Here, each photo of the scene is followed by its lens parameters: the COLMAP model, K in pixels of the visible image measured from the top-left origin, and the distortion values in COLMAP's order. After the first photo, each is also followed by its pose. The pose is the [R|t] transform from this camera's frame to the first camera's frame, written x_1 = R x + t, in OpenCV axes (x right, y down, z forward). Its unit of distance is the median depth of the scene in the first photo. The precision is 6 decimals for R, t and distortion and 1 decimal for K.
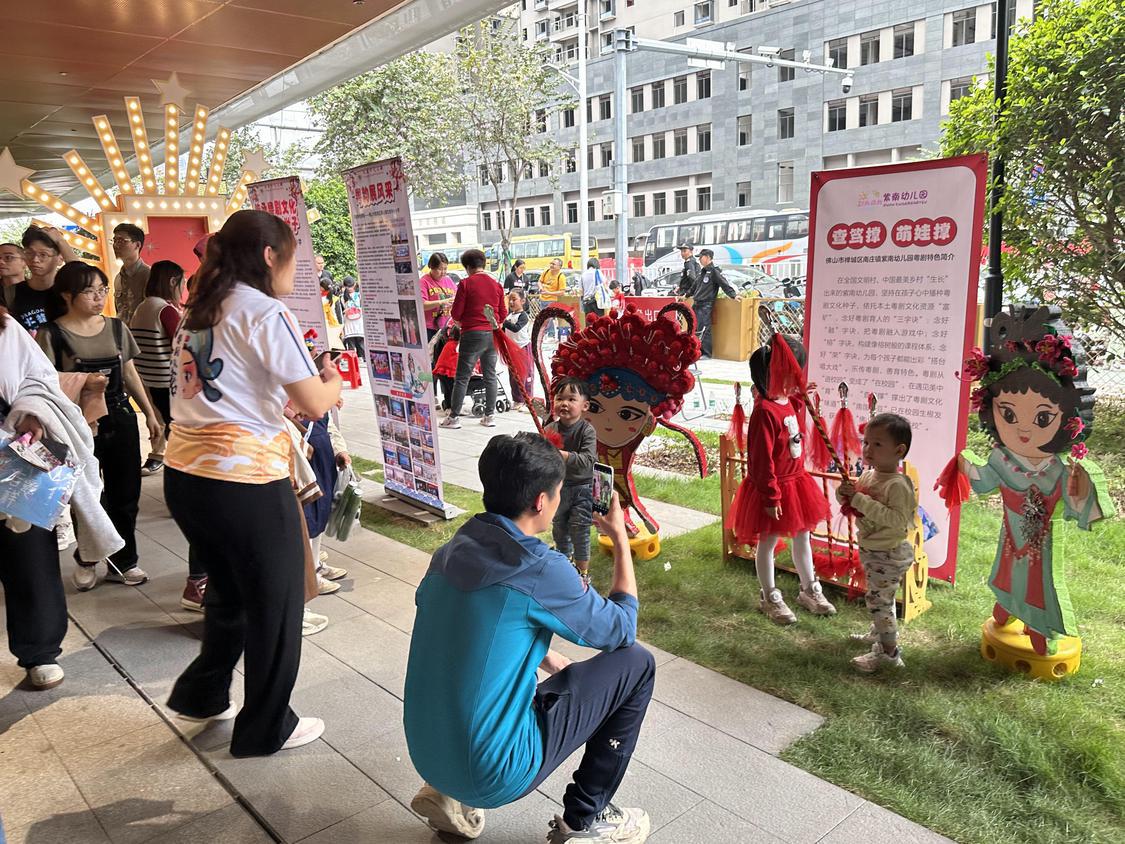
lens RADIAL K [[860.5, 0, 563.3], [0, 860.5, 419.2], [0, 0, 1]] dist [0.001832, 0.006659]
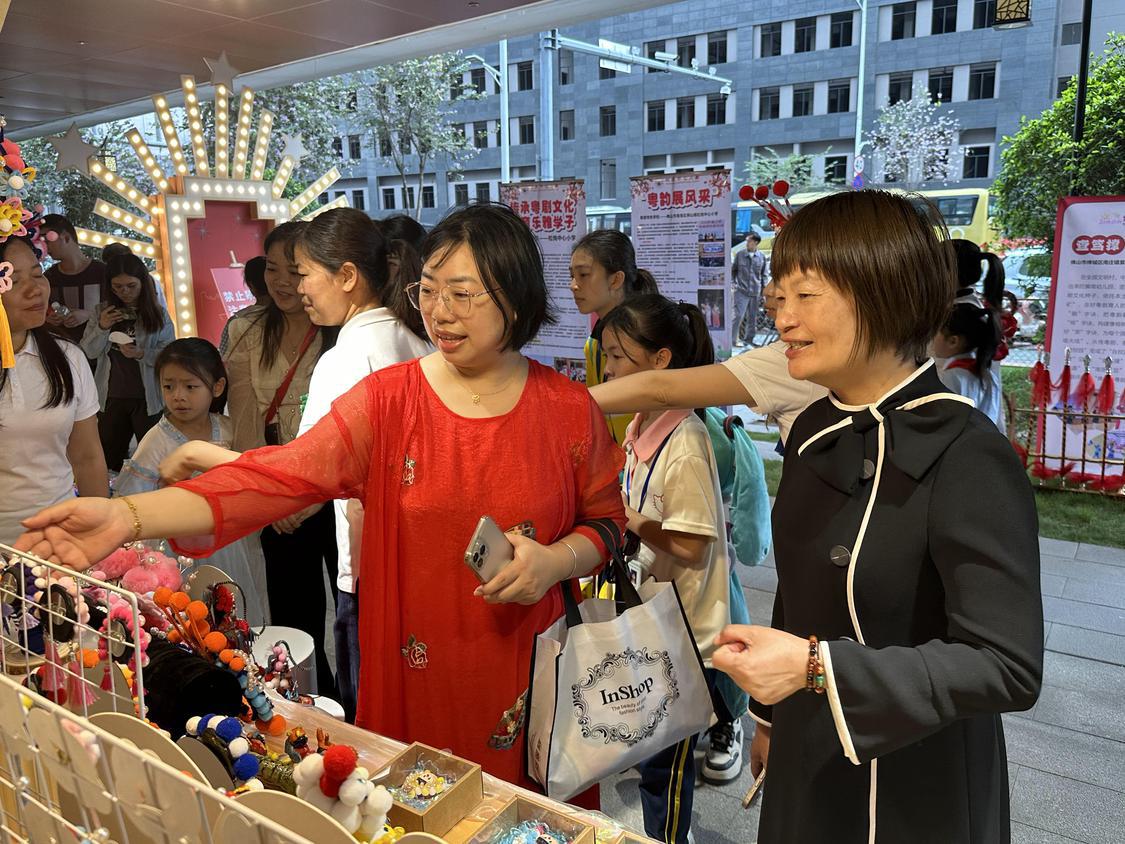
lens RADIAL K [[888.3, 0, 566.8], [0, 888.3, 422.5], [0, 0, 1]] dist [0.068013, -0.125173]
pose [[0.968785, -0.026573, 0.246476, -0.822516], [0.025196, 0.999644, 0.008741, 0.035766], [-0.246620, -0.002258, 0.969110, -0.172843]]
